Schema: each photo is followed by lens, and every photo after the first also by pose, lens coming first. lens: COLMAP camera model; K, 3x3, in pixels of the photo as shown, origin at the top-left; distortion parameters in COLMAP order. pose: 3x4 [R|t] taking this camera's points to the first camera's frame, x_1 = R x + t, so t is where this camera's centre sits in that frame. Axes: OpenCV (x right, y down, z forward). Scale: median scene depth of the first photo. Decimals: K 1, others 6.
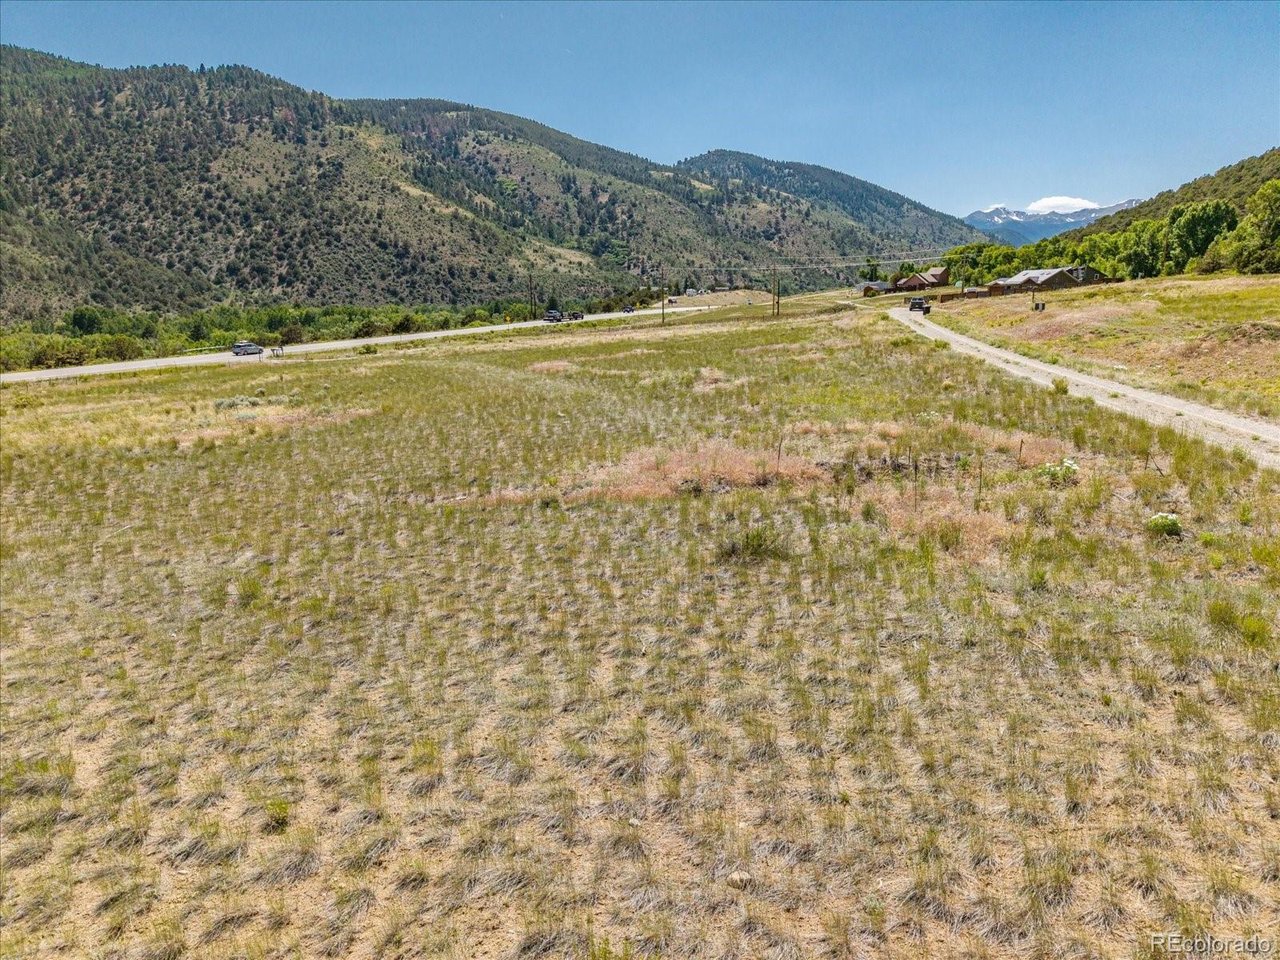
lens RADIAL K [[860.0, 0, 638.2], [0, 860.0, 488.3], [0, 0, 1]] dist [0.019856, -0.016002]
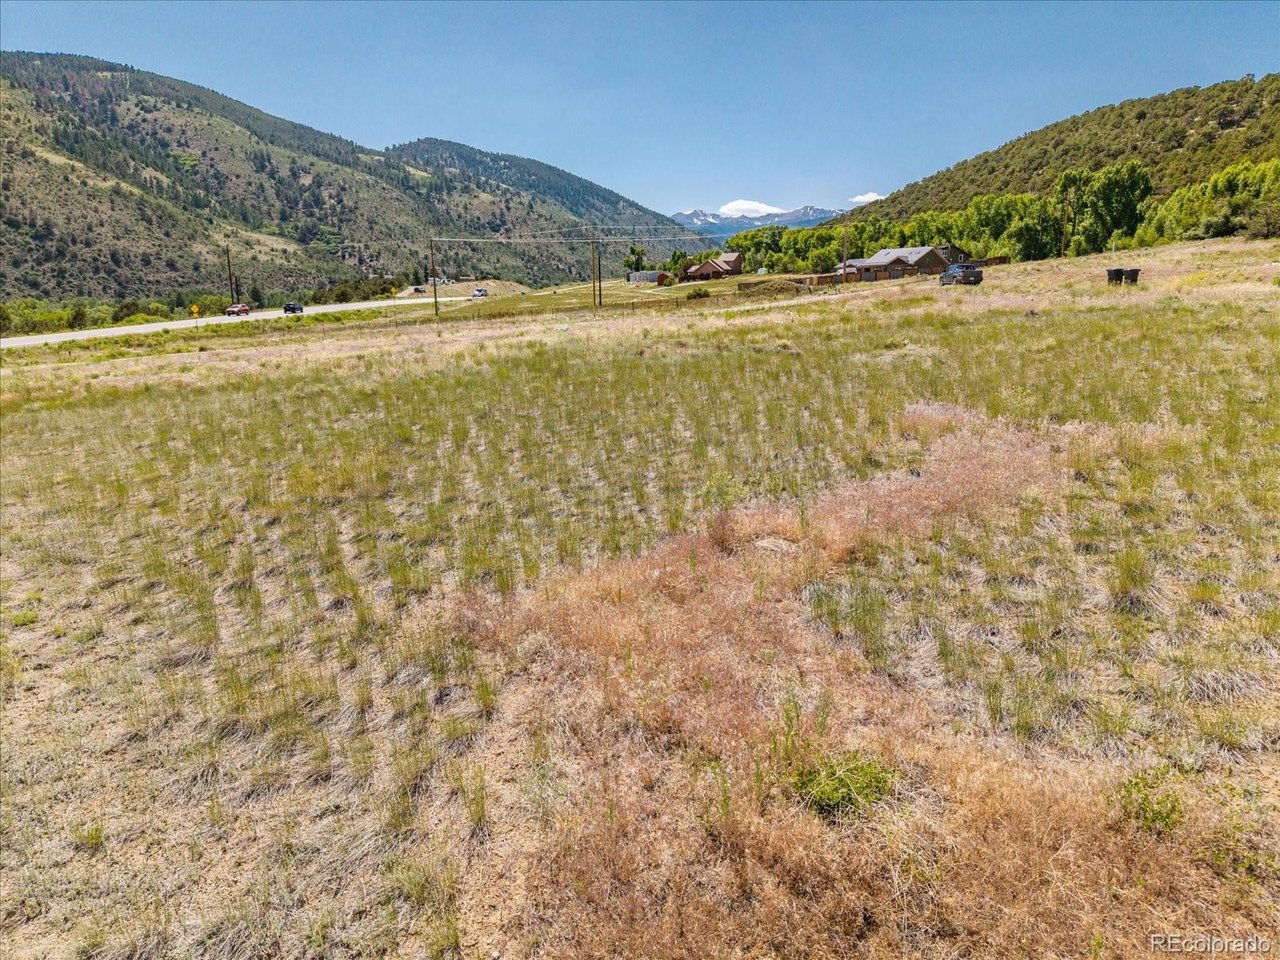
lens RADIAL K [[860.6, 0, 642.4], [0, 860.6, 490.6], [0, 0, 1]] dist [0.001634, 0.002126]
pose [[0.948823, -0.070411, 0.307858, -0.008837], [0.068253, 0.997509, 0.017786, -0.011004], [-0.308344, 0.004136, 0.951266, 0.060568]]
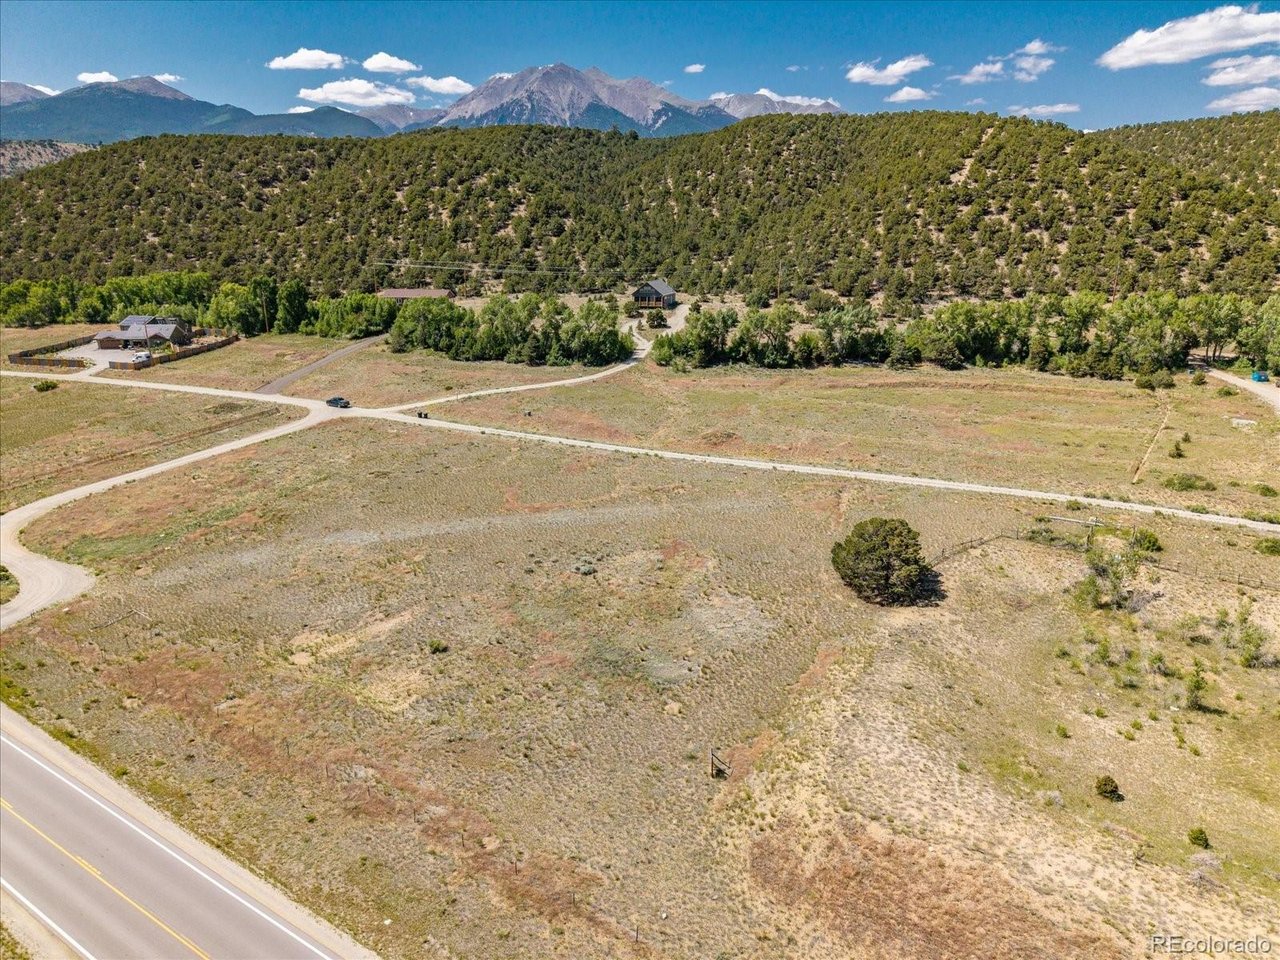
lens RADIAL K [[852.7, 0, 636.9], [0, 852.7, 482.4], [0, 0, 1]] dist [0.059034, -0.067025]
pose [[0.207366, -0.273637, 0.939214, -0.117363], [0.207193, 0.950587, 0.231205, -0.037772], [-0.956070, 0.146654, 0.253815, 0.019174]]
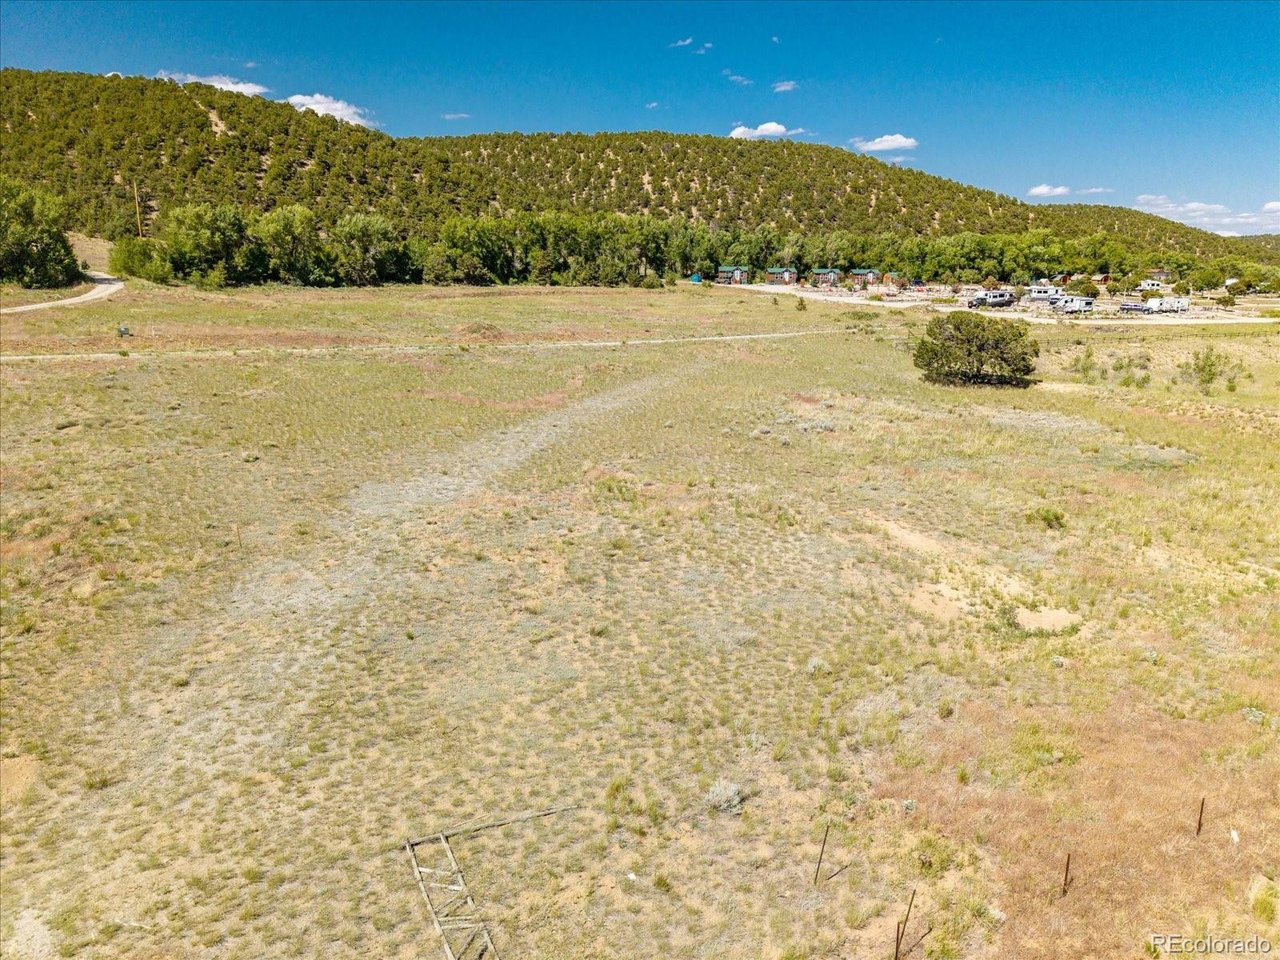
lens RADIAL K [[865.1, 0, 640.0], [0, 865.1, 480.0], [0, 0, 1]] dist [0.002313, -0.003774]
pose [[-0.733479, -0.158215, 0.661042, -0.058467], [0.142900, 0.914903, 0.377533, -0.028342], [-0.664521, 0.371376, -0.648453, 0.106293]]
